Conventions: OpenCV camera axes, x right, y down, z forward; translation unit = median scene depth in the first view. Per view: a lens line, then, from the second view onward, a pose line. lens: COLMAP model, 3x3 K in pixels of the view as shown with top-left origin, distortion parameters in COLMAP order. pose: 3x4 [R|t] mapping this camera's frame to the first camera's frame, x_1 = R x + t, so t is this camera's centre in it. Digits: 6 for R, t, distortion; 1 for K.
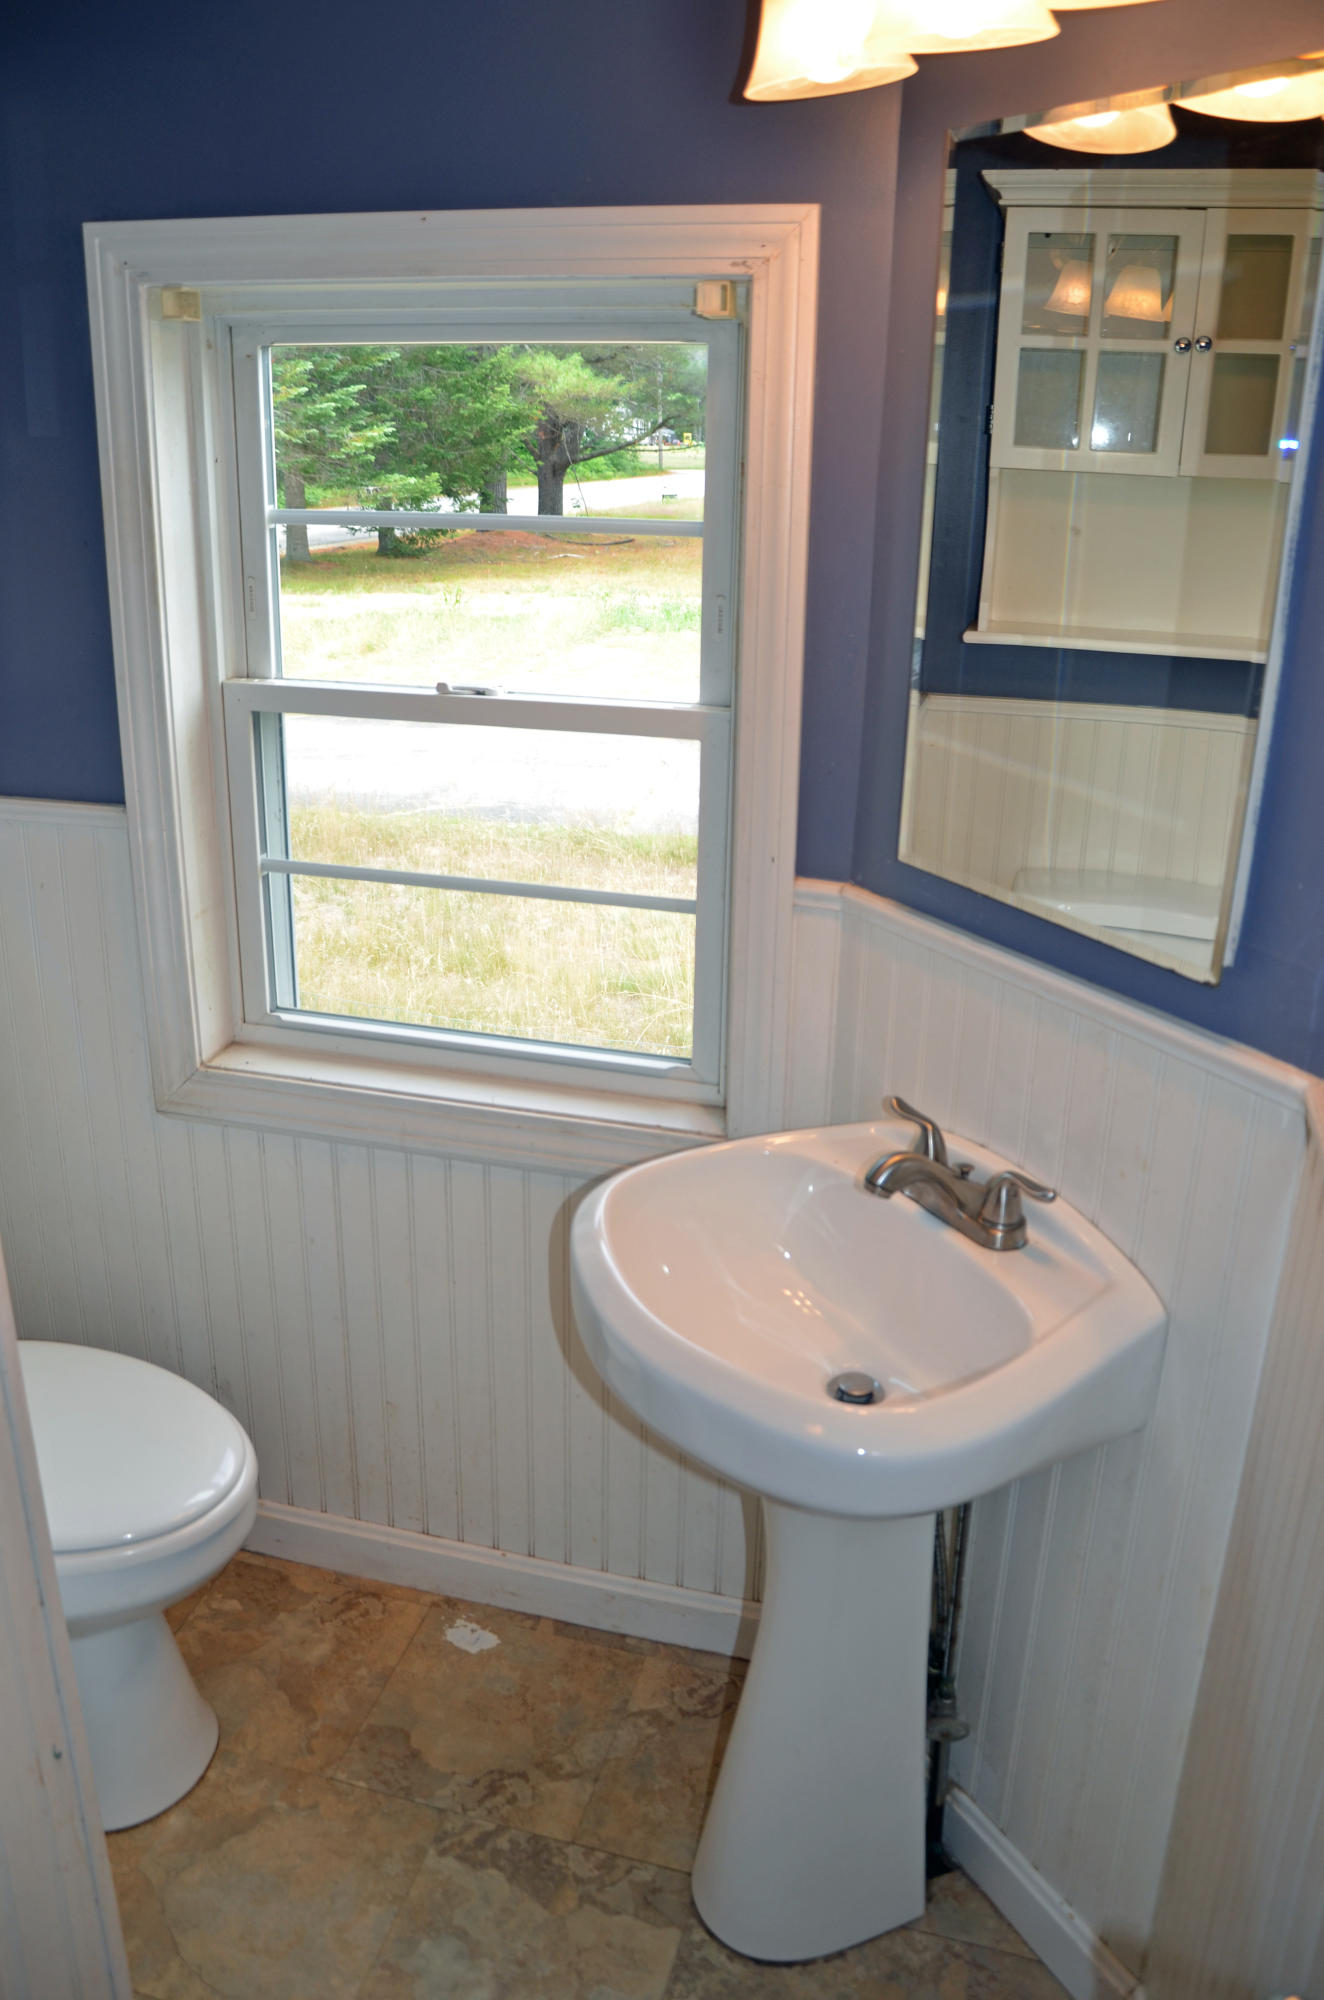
lens RADIAL K [[1594.1, 0, 662.0], [0, 1594.1, 1000.0], [0, 0, 1]] dist [-0.103269, 0.072671]
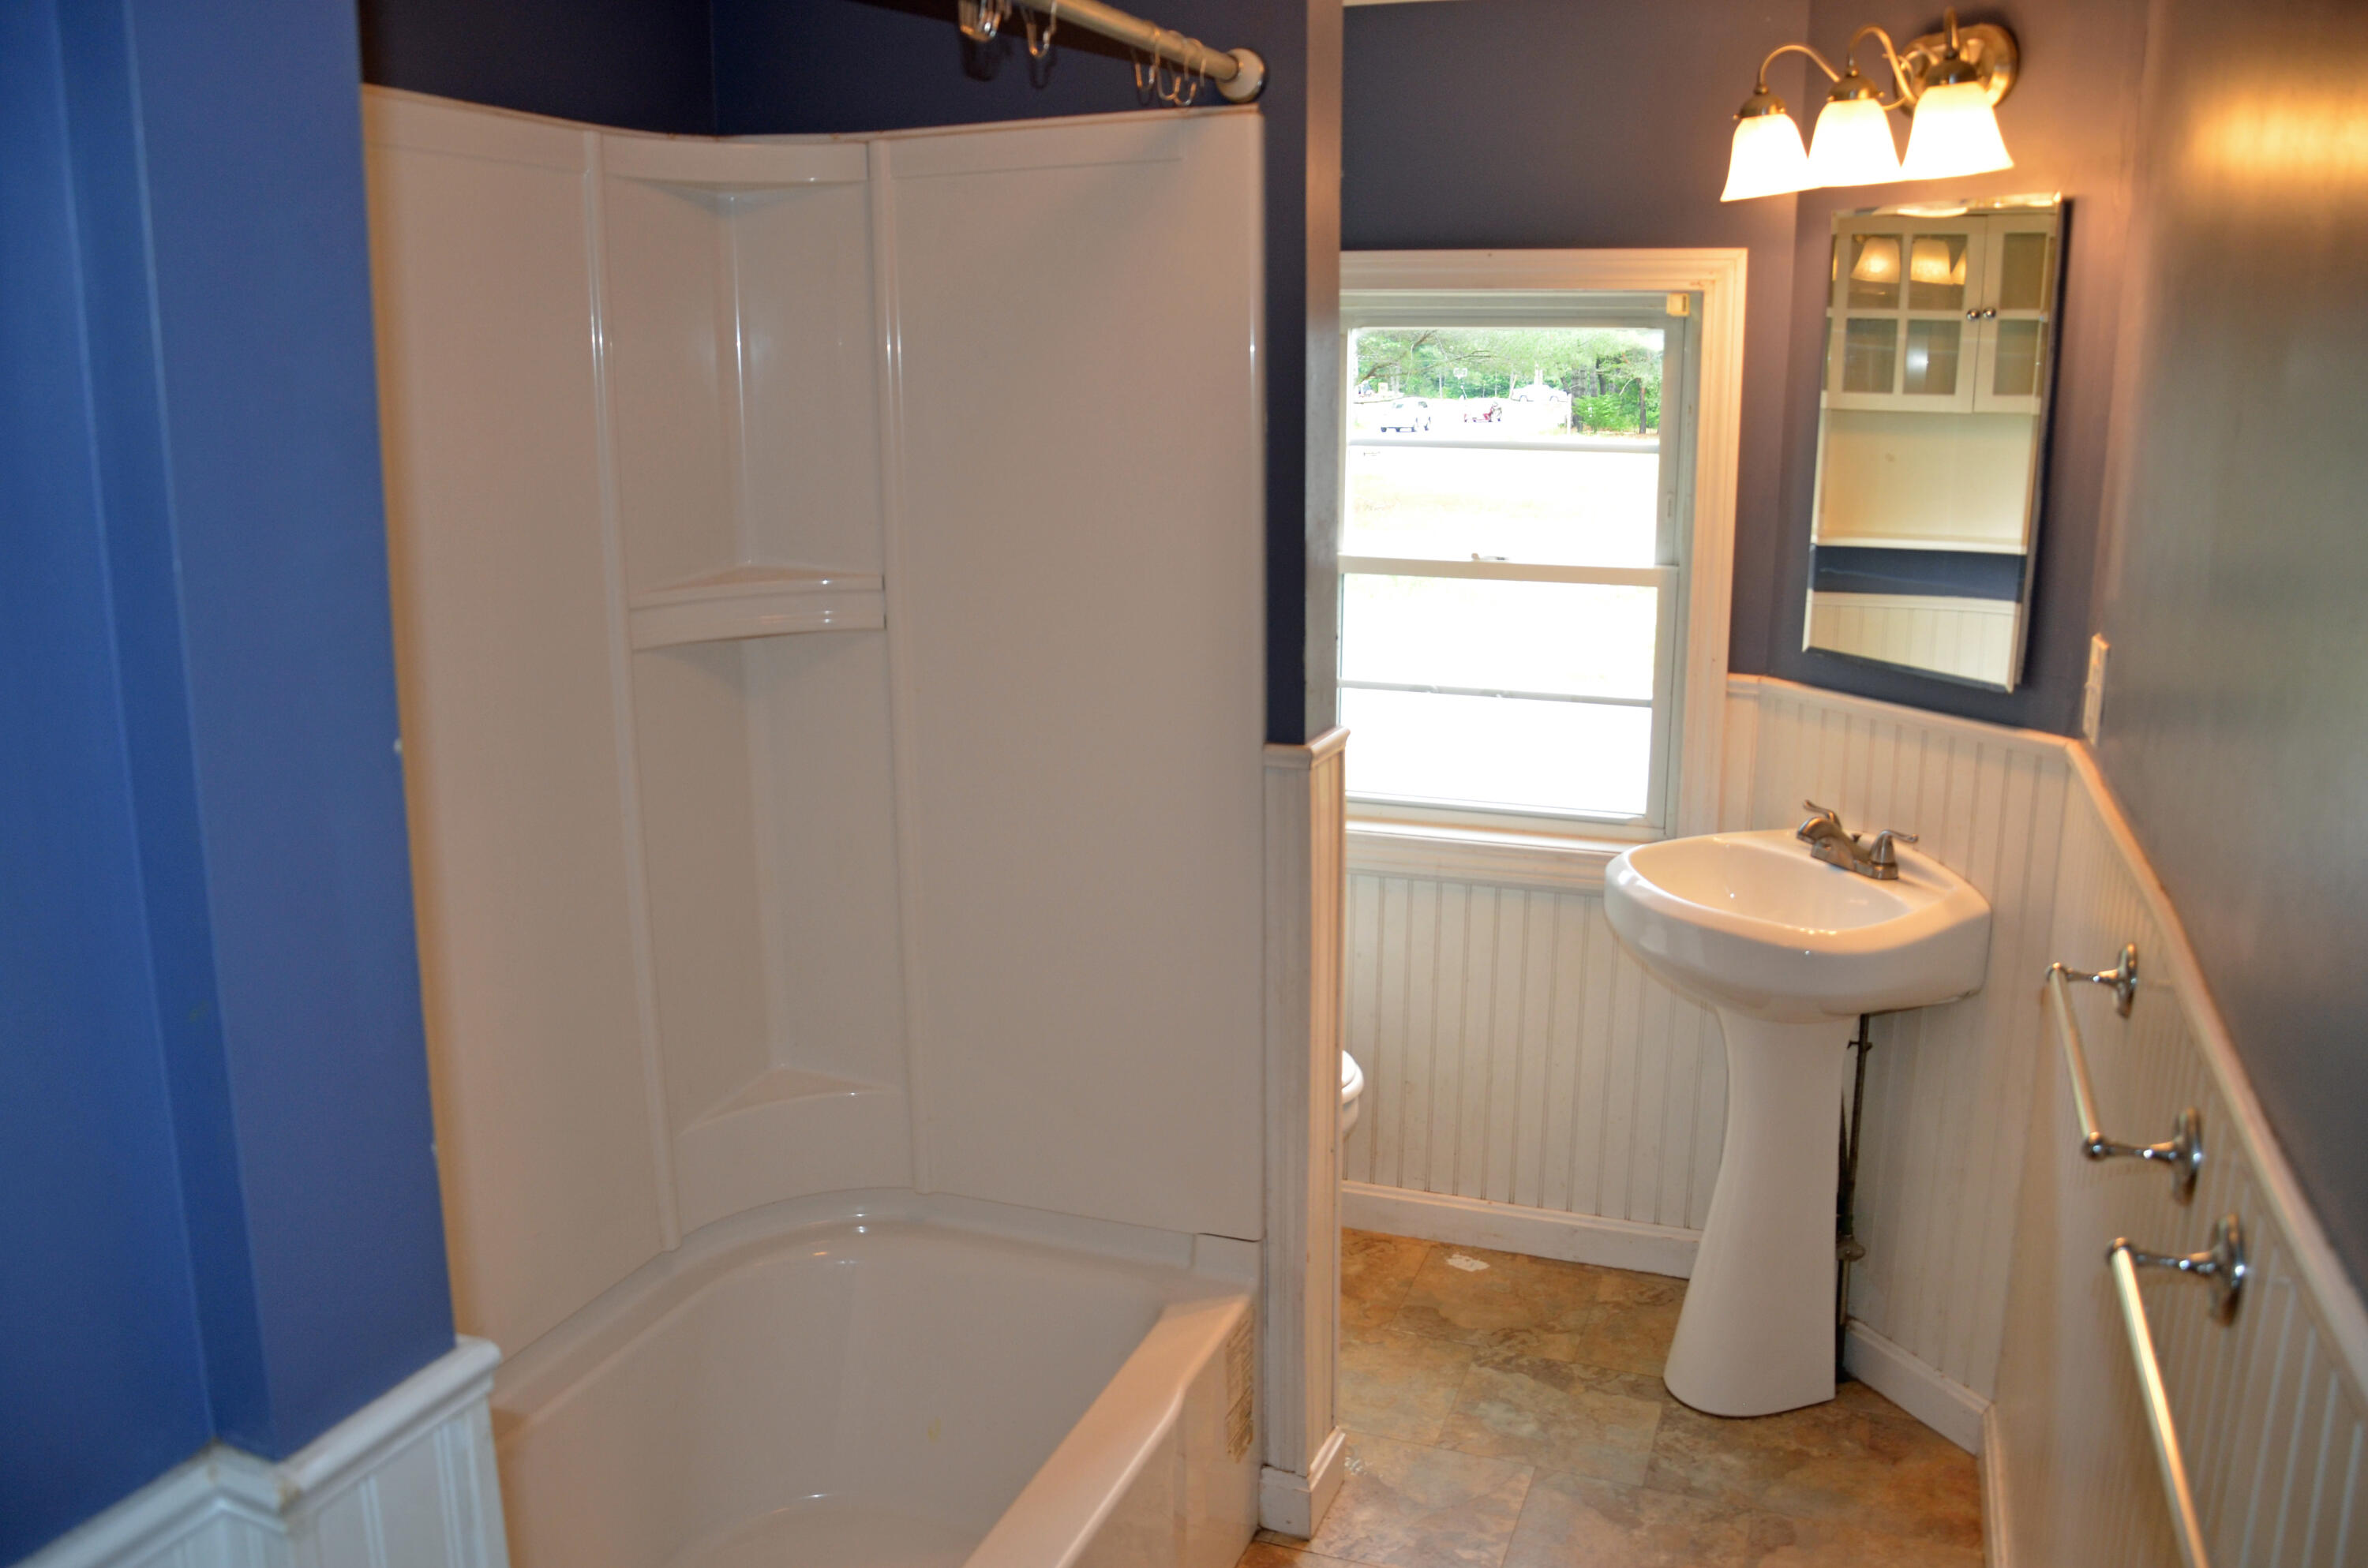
lens RADIAL K [[1887.1, 0, 1184.0], [0, 1887.1, 784.0], [0, 0, 1]] dist [-0.103269, 0.072671]
pose [[0.995802, 0.001441, -0.091526, -0.249800], [-0.013426, 0.991363, -0.130460, 0.247819], [0.090548, 0.131141, 0.987220, -0.736965]]
